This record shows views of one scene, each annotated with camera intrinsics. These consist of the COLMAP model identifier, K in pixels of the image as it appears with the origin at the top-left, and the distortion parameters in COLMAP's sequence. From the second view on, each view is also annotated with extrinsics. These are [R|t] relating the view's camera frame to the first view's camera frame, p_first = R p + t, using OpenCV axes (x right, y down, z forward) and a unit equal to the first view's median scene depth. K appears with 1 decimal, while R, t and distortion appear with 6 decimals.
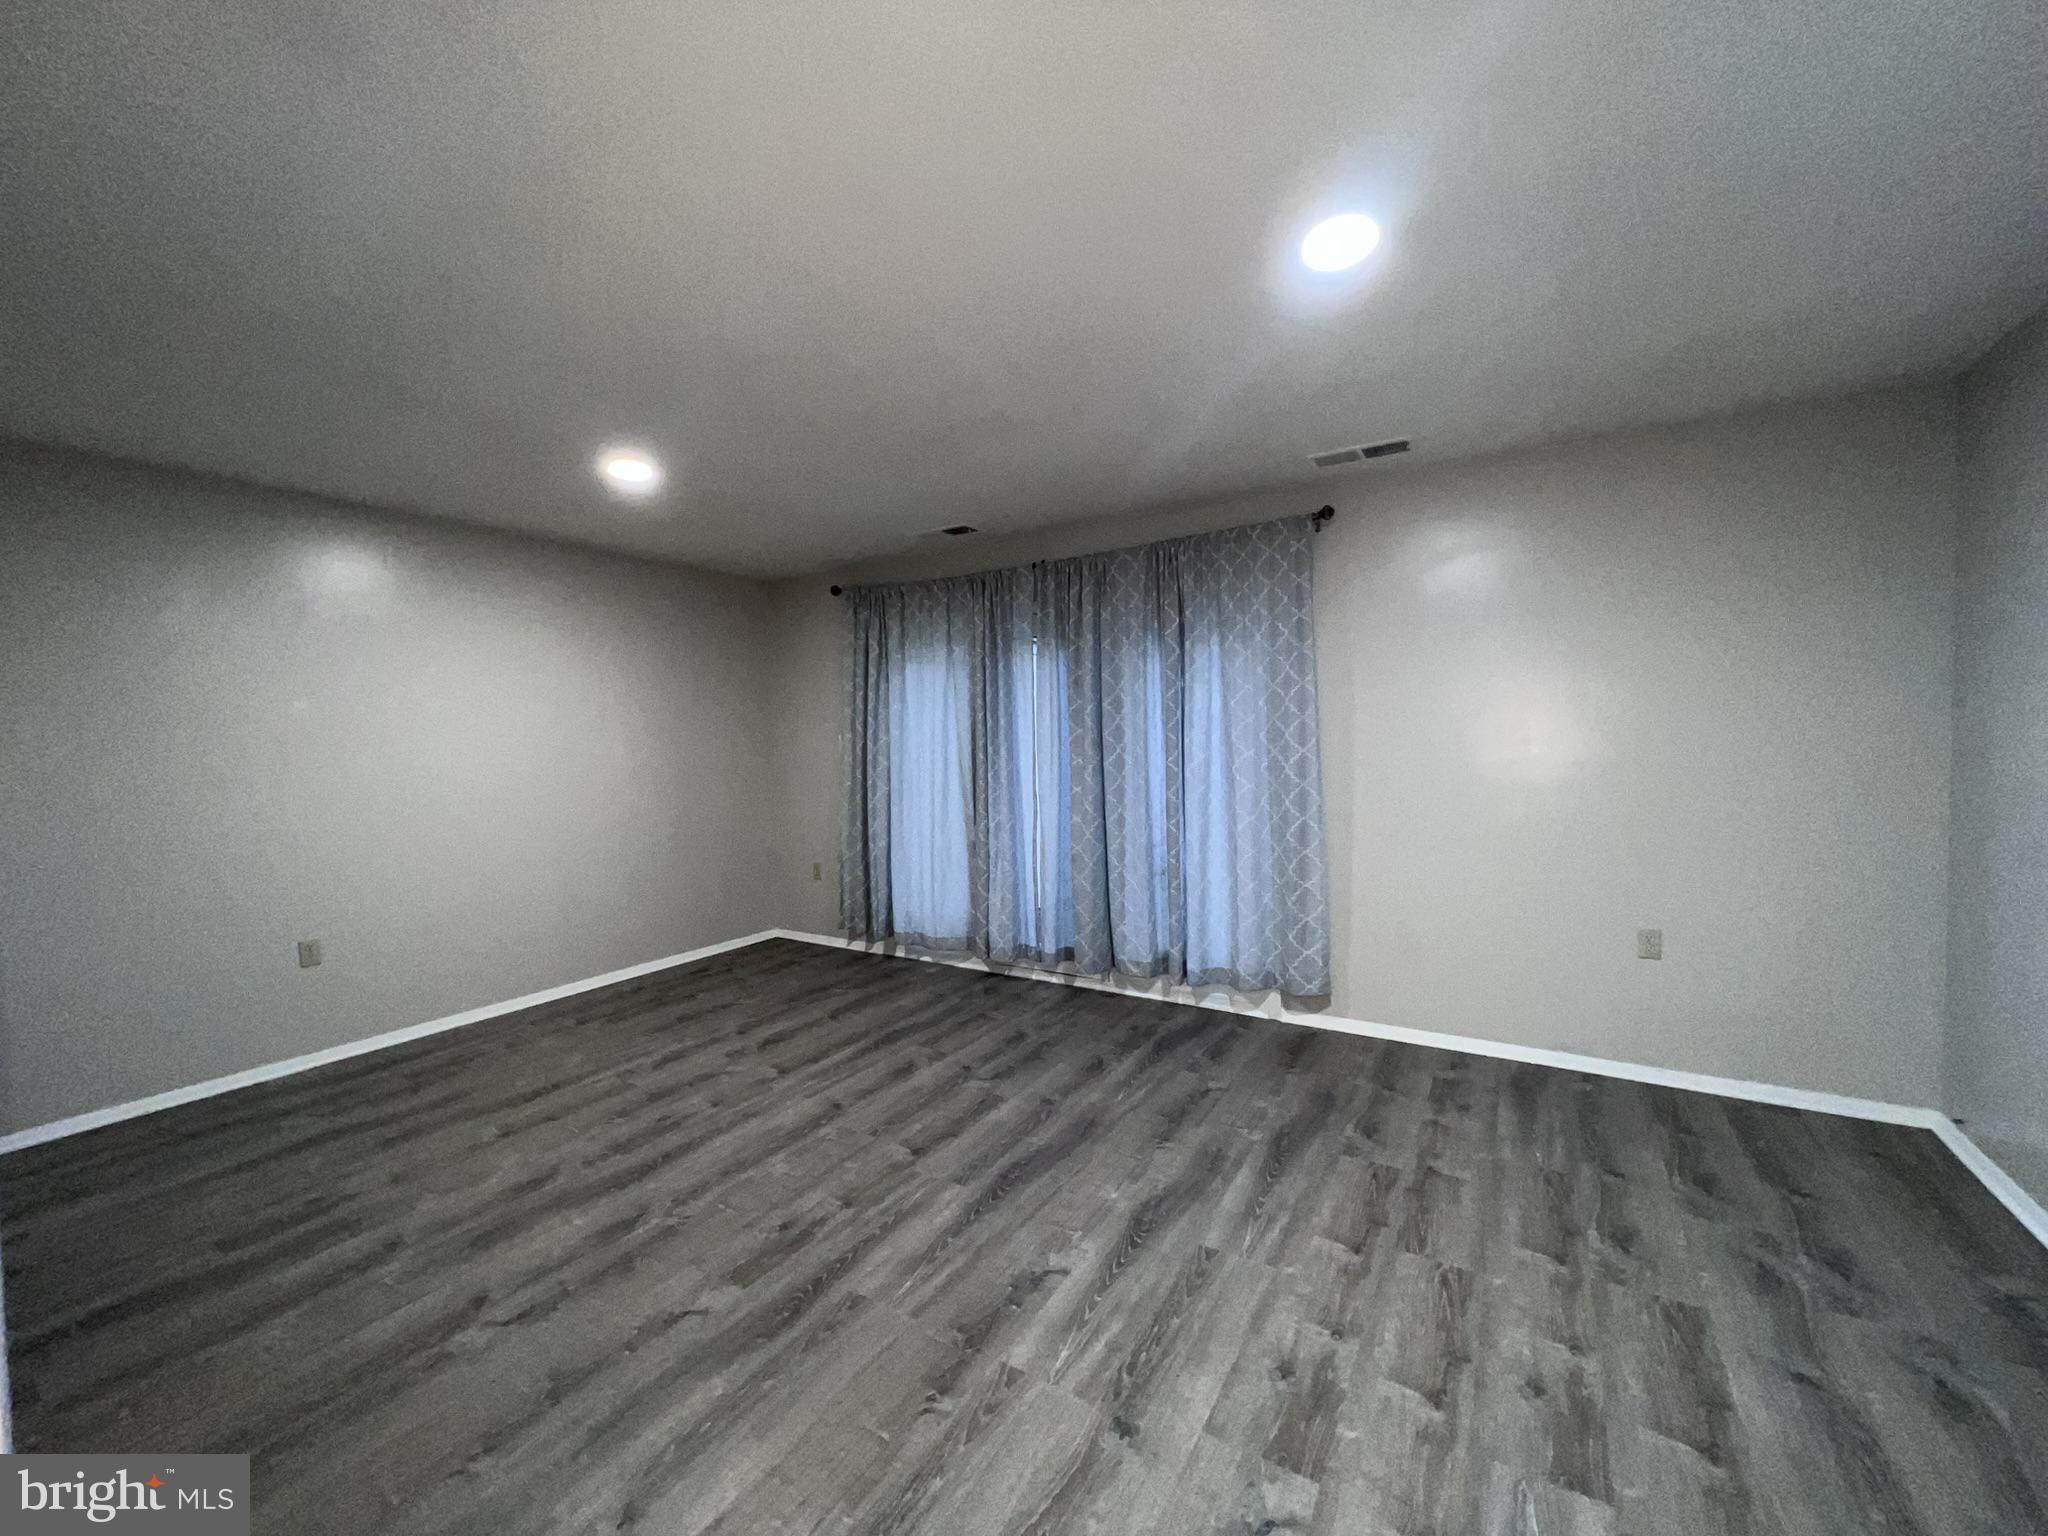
lens RADIAL K [[818.2, 0, 1023.1], [0, 818.2, 765.2], [0, 0, 1]] dist [0.000227, 0.000238]
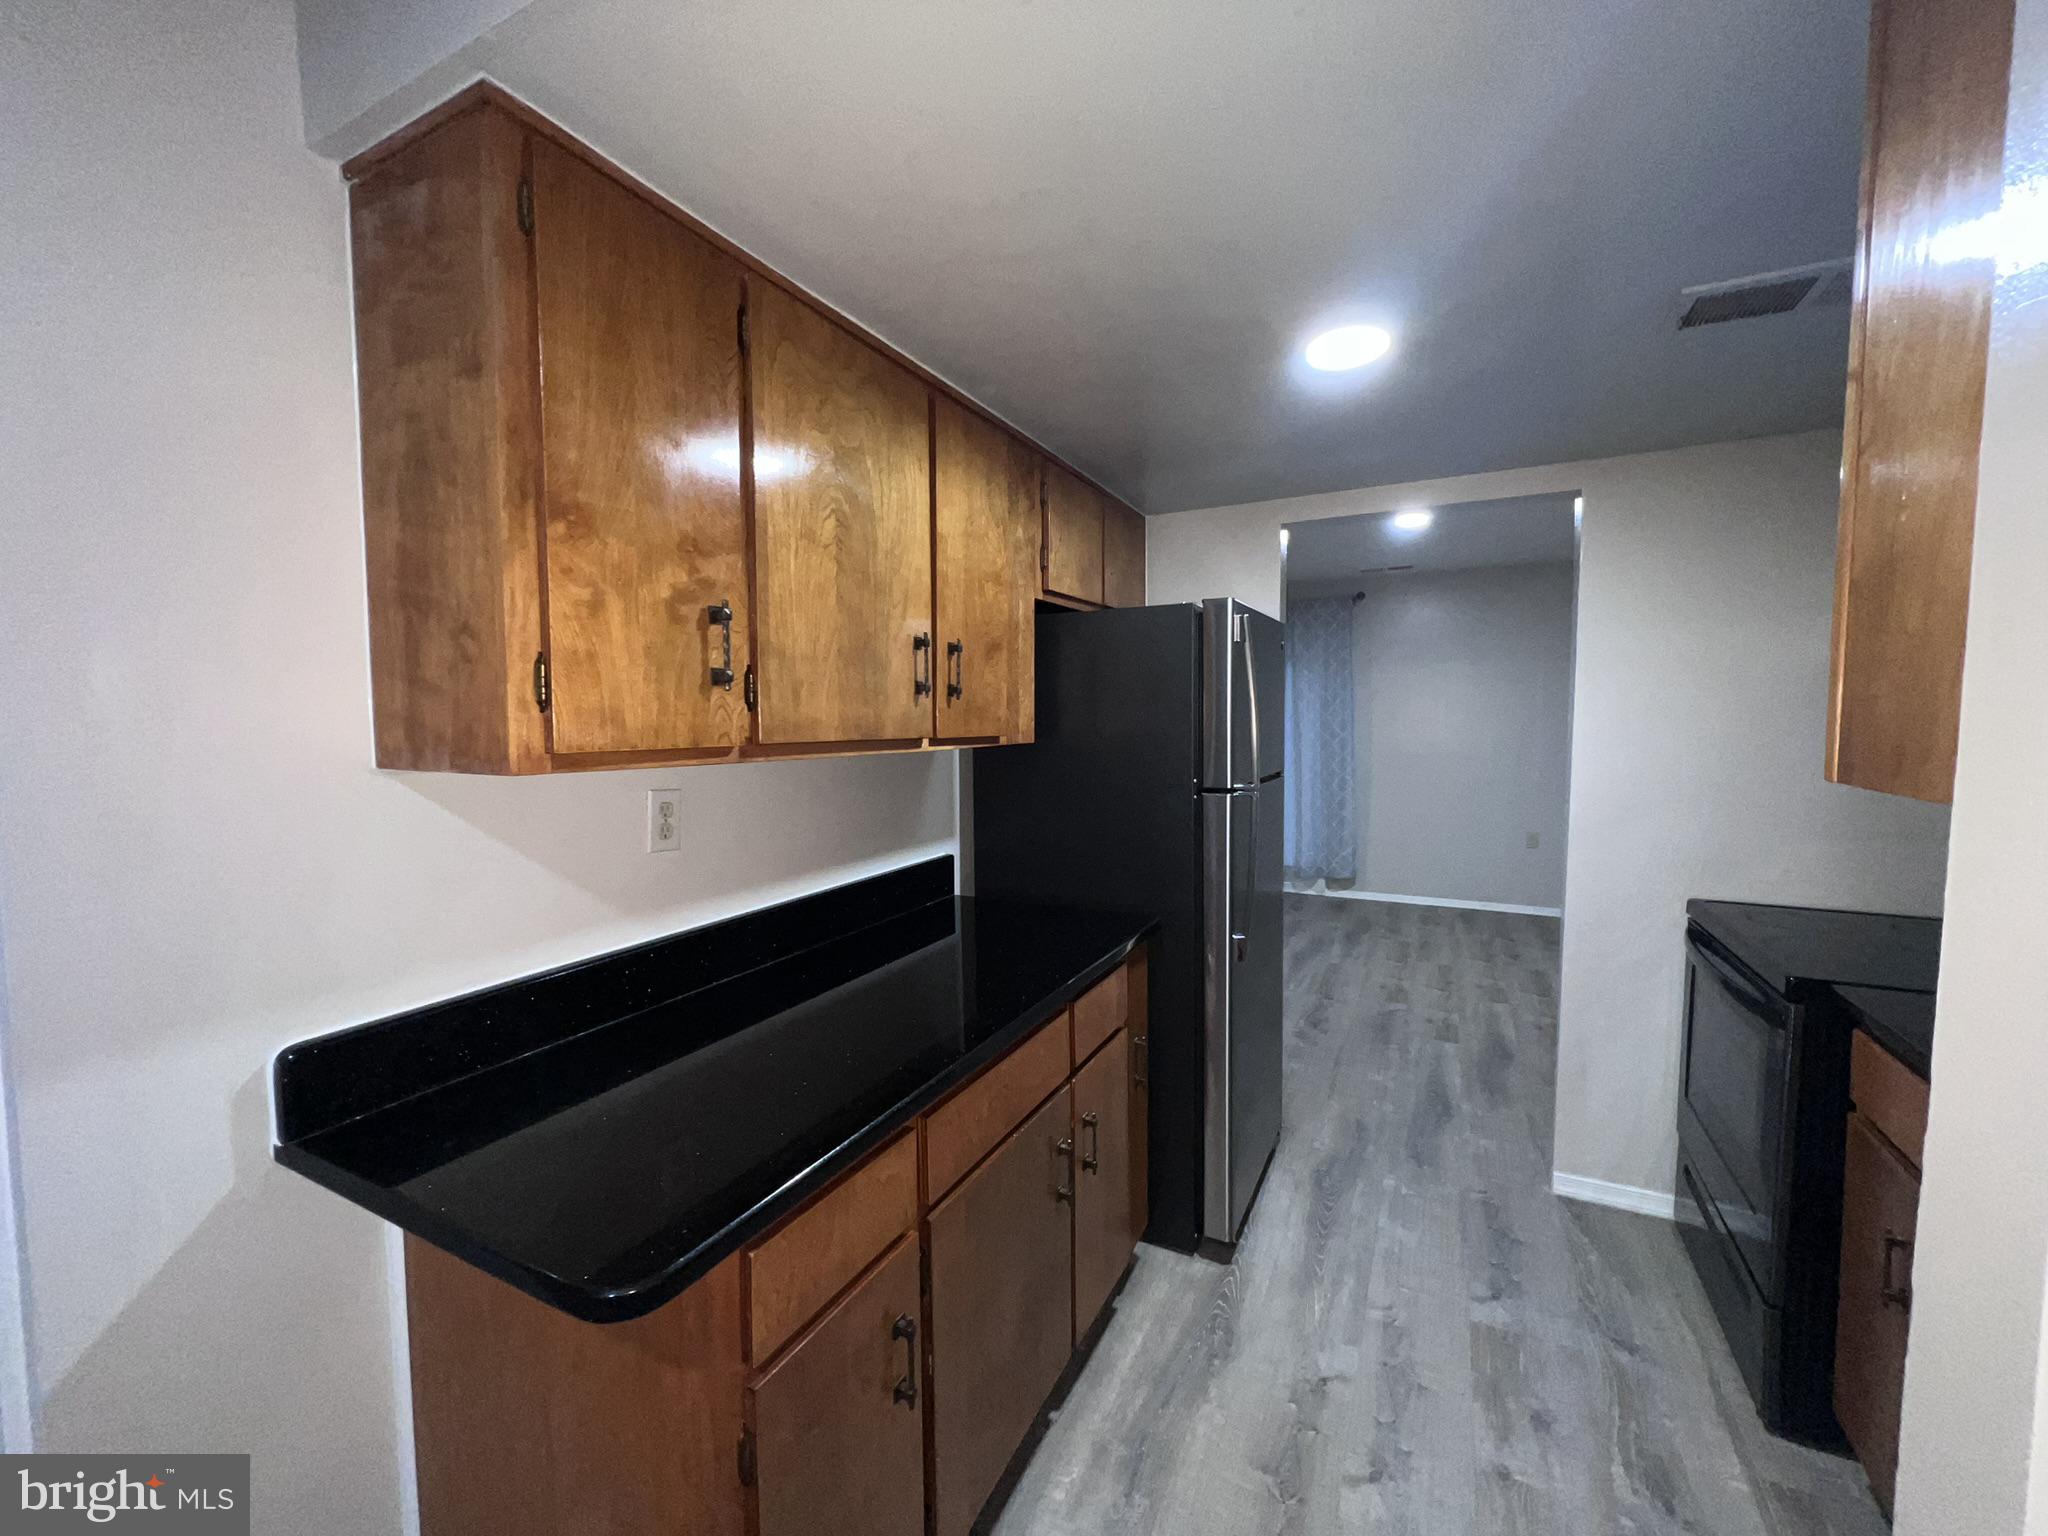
lens RADIAL K [[818.2, 0, 1023.1], [0, 818.2, 765.2], [0, 0, 1]] dist [0.000227, 0.000238]
pose [[0.996737, 0.009144, 0.080194, -0.613170], [-0.011161, 0.999632, 0.024735, 0.014450], [-0.079938, -0.025550, 0.996472, -0.859623]]
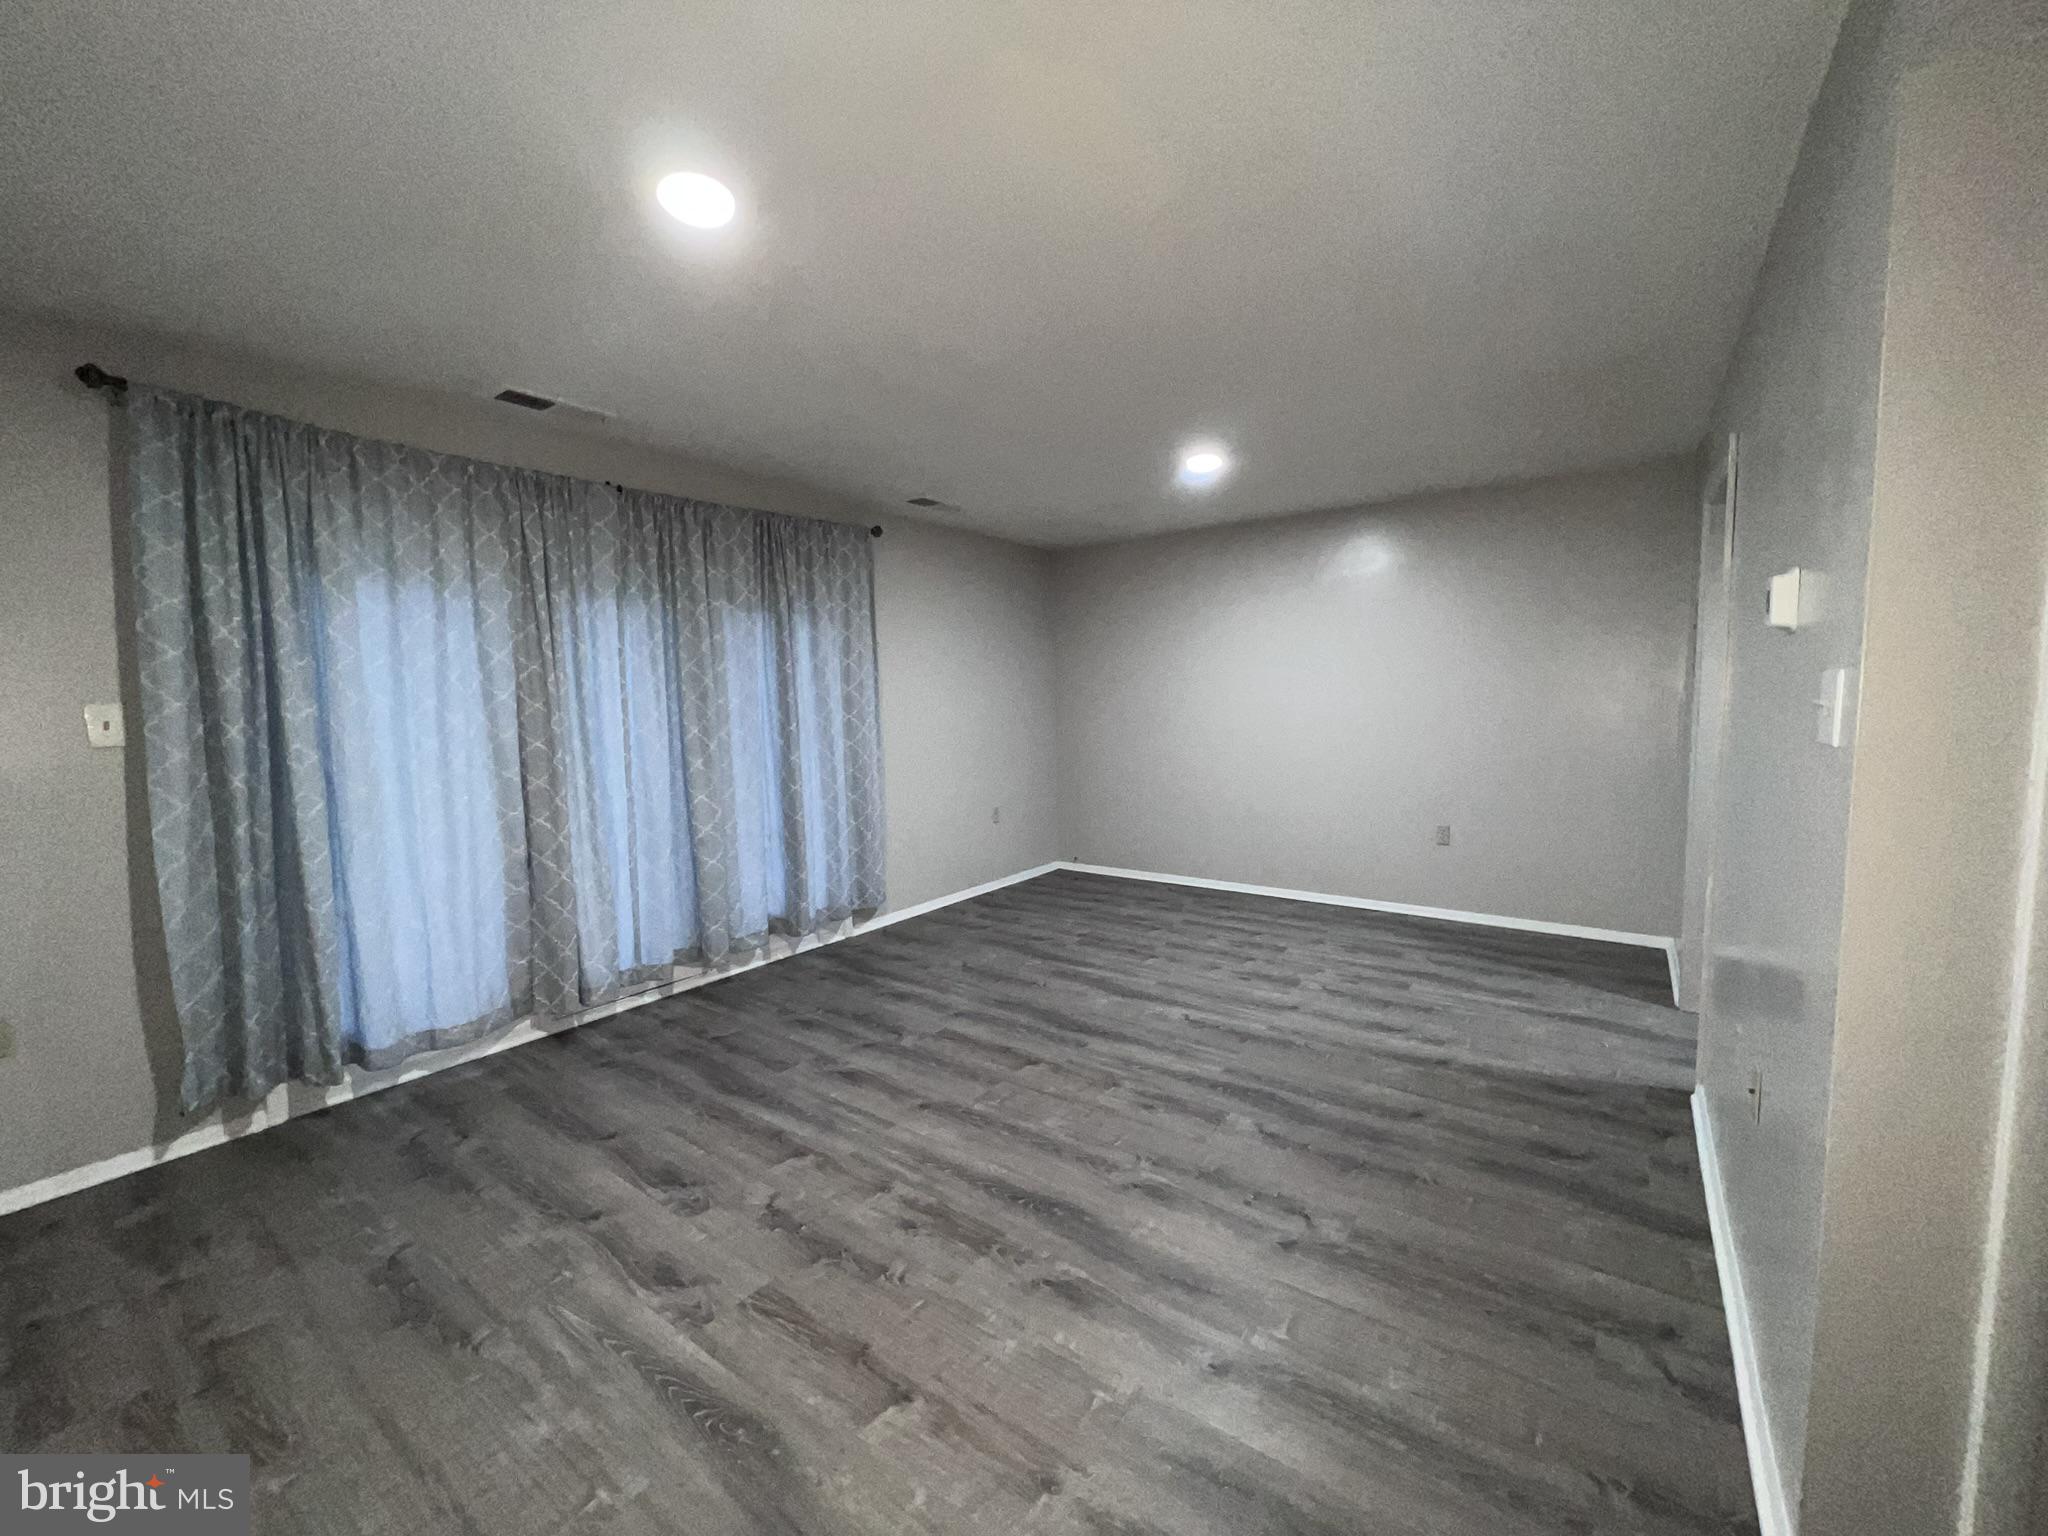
lens RADIAL K [[818.2, 0, 1023.1], [0, 818.2, 765.2], [0, 0, 1]] dist [0.000227, 0.000238]
pose [[0.069462, -0.066952, 0.995335, -1.208147], [0.052906, 0.996588, 0.063344, -0.009264], [-0.996181, 0.048260, 0.072767, 0.895870]]
